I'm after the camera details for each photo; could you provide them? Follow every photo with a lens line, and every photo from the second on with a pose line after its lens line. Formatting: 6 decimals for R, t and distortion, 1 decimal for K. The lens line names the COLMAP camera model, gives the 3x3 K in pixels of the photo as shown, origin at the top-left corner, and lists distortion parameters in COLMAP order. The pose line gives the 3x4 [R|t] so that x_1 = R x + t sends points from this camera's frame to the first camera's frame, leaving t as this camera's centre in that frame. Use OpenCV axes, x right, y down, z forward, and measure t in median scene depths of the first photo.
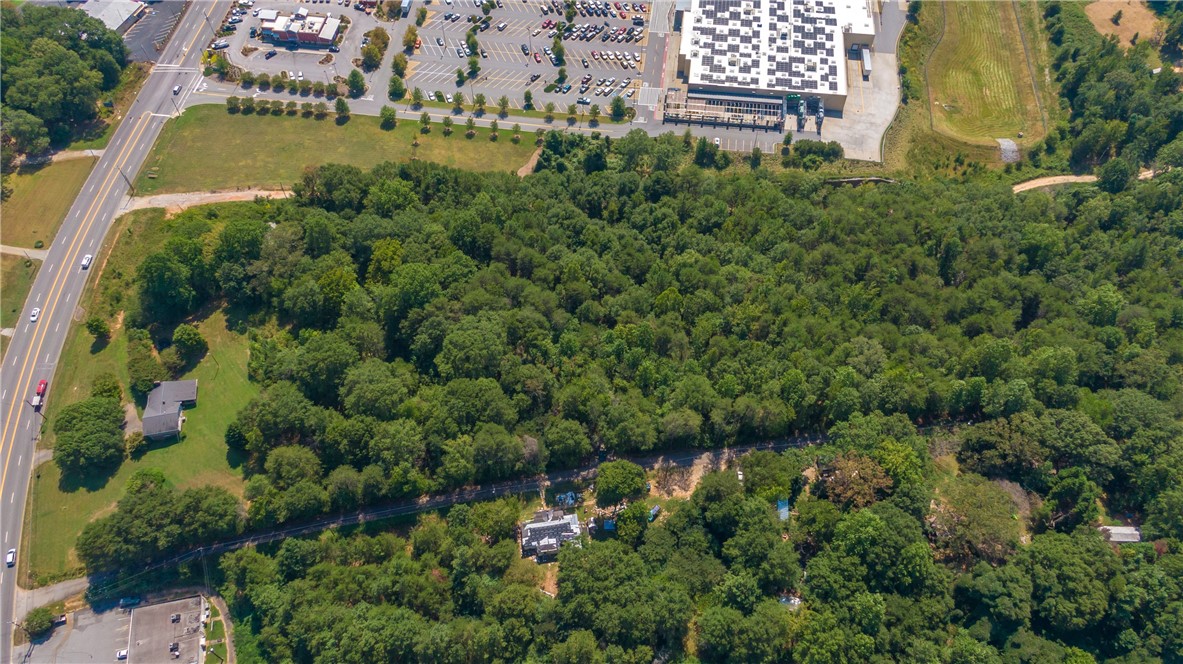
lens RADIAL K [[851.5, 0, 591.5], [0, 851.5, 332.0], [0, 0, 1]] dist [0.027319, -0.041661]
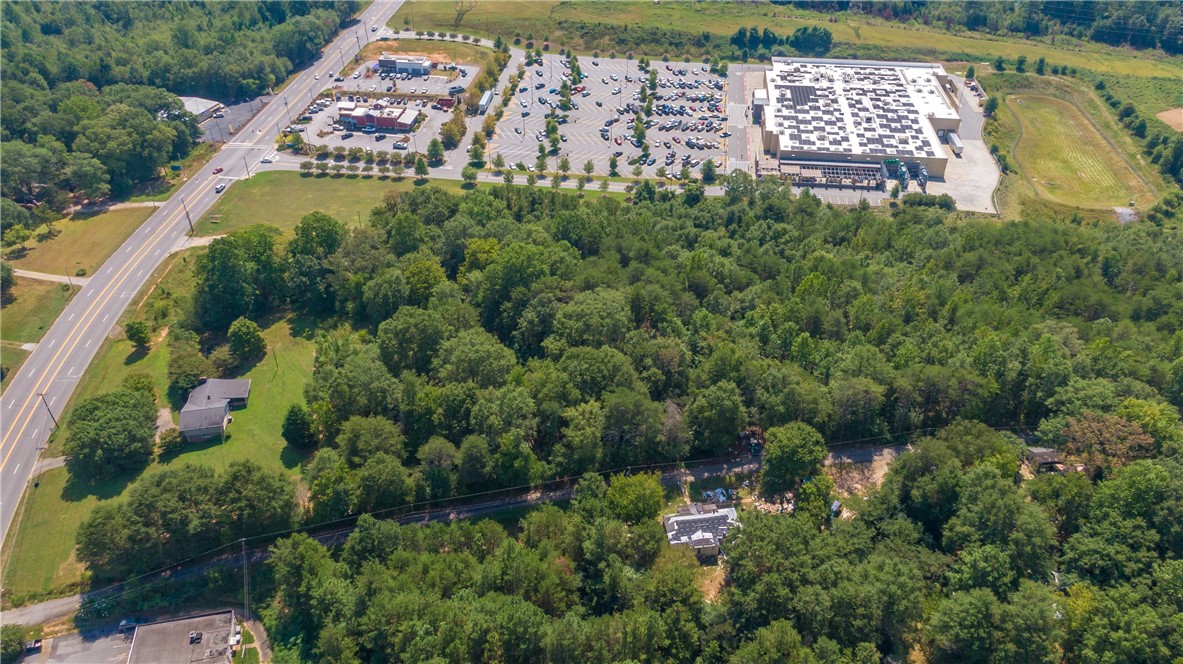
lens RADIAL K [[851.5, 0, 591.5], [0, 851.5, 332.0], [0, 0, 1]] dist [0.027319, -0.041661]
pose [[0.999998, -0.000185, 0.002212, -0.127454], [0.000897, 0.945170, -0.326578, 0.271715], [-0.002030, 0.326579, 0.945168, 0.193198]]
